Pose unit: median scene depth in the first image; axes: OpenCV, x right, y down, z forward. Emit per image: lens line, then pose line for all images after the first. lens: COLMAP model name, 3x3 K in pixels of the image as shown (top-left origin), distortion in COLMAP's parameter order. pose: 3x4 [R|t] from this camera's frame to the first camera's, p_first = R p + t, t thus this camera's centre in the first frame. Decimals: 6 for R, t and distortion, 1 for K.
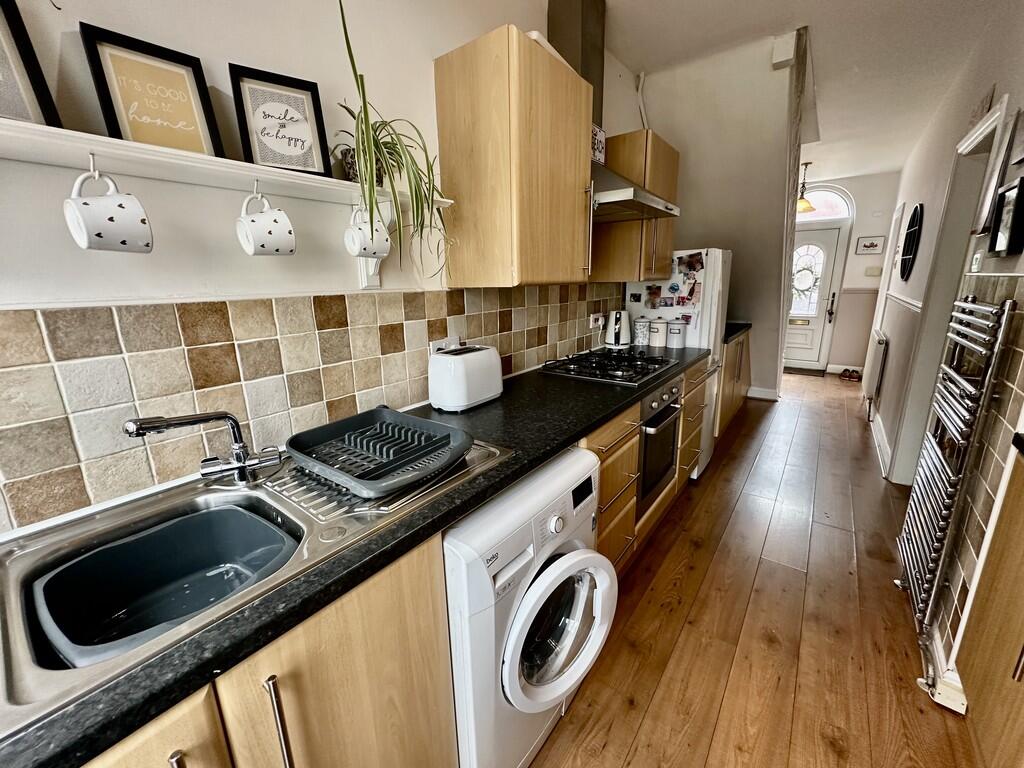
lens RADIAL K [[410.3, 0, 511.5], [0, 410.3, 379.5], [0, 0, 1]] dist [-0.000906, 0.000683]
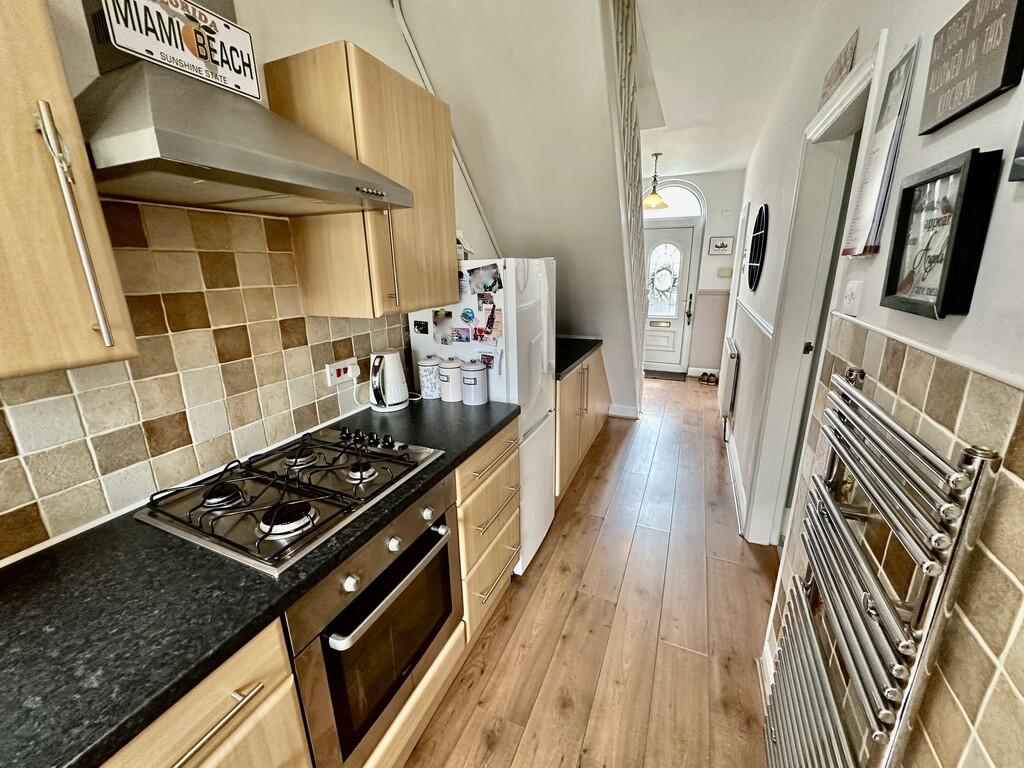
lens RADIAL K [[410.3, 0, 510.5], [0, 410.3, 378.3], [0, 0, 1]] dist [-0.000906, 0.000683]
pose [[0.972477, -0.056232, 0.226112, 0.288191], [0.050526, 0.998243, 0.030949, -0.128666], [-0.227455, -0.018673, 0.973610, 0.306354]]
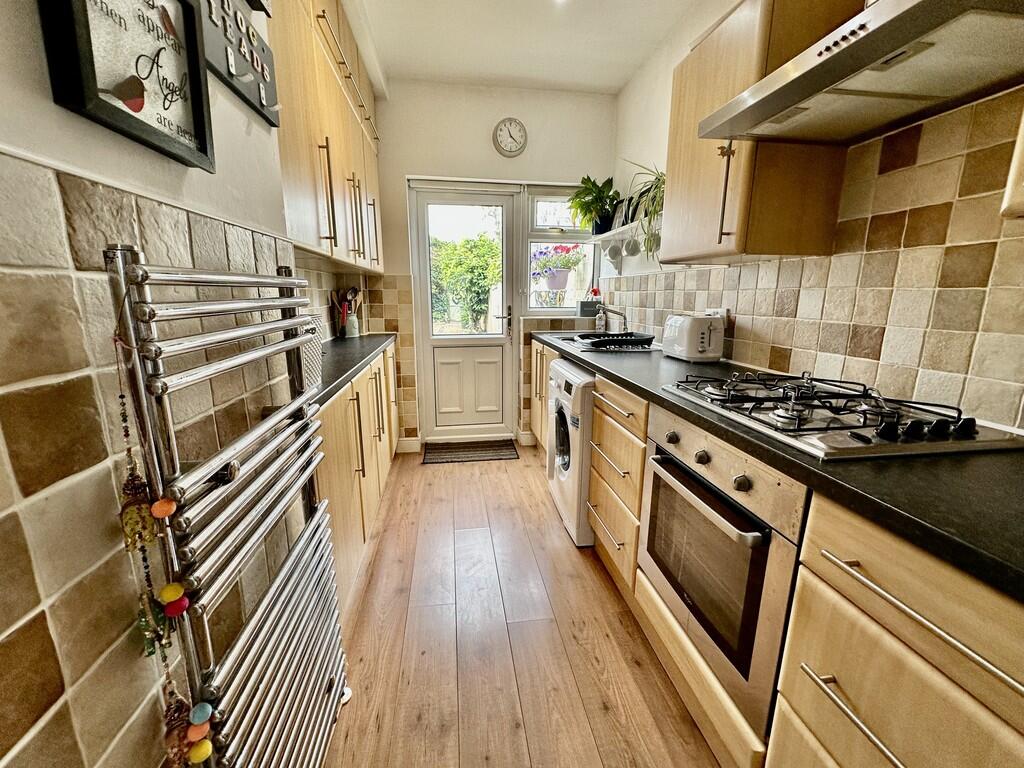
lens RADIAL K [[410.3, 0, 512.1], [0, 410.3, 383.4], [0, 0, 1]] dist [-0.000906, 0.000683]
pose [[-0.701126, 0.171298, -0.692155, 0.630041], [-0.158165, 0.909170, 0.385220, -0.149166], [0.695274, 0.379562, -0.610350, 0.777913]]
